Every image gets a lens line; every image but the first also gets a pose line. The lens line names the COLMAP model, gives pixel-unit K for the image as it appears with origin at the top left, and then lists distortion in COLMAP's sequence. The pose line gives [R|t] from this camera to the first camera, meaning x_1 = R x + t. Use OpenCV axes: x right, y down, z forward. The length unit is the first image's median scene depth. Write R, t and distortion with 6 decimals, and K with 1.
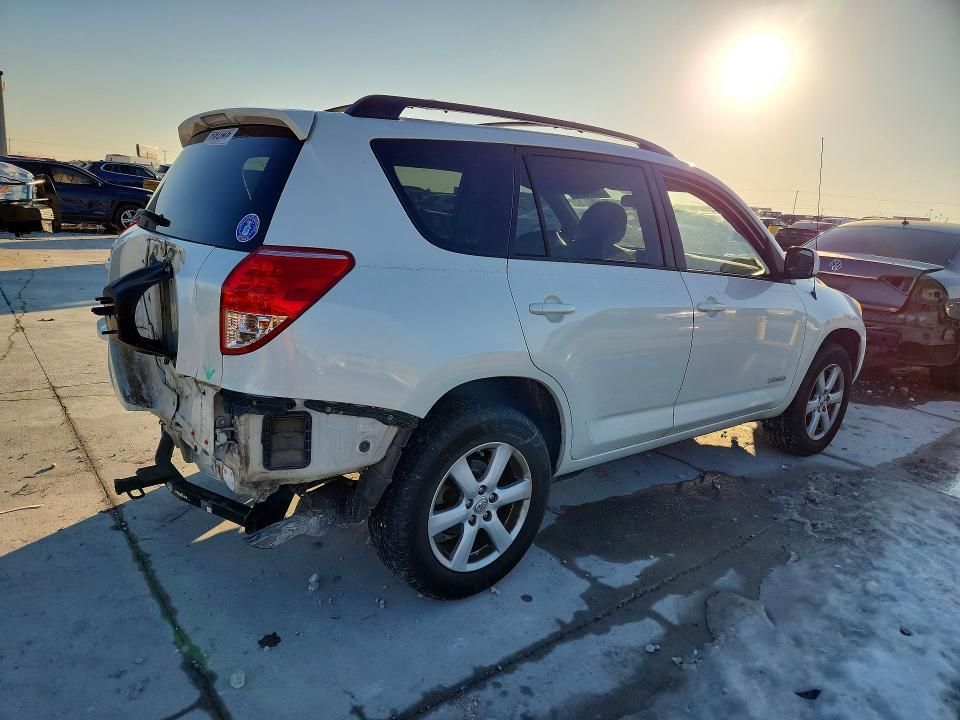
lens RADIAL K [[642.7, 0, 463.4], [0, 642.7, 361.1], [0, 0, 1]] dist [0.044902, -0.001634]
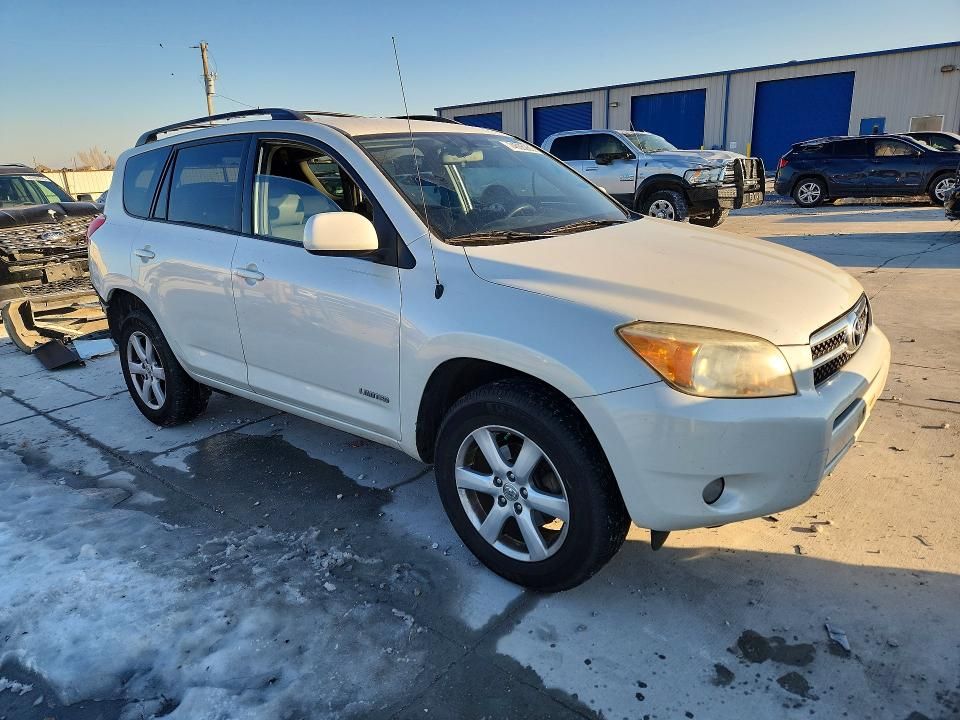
lens RADIAL K [[642.7, 0, 463.4], [0, 642.7, 361.1], [0, 0, 1]] dist [0.044902, -0.001634]
pose [[0.194889, 0.210590, -0.957951, 0.903448], [-0.179284, 0.967872, 0.176297, -0.118828], [0.964300, 0.137387, 0.226383, 0.712715]]
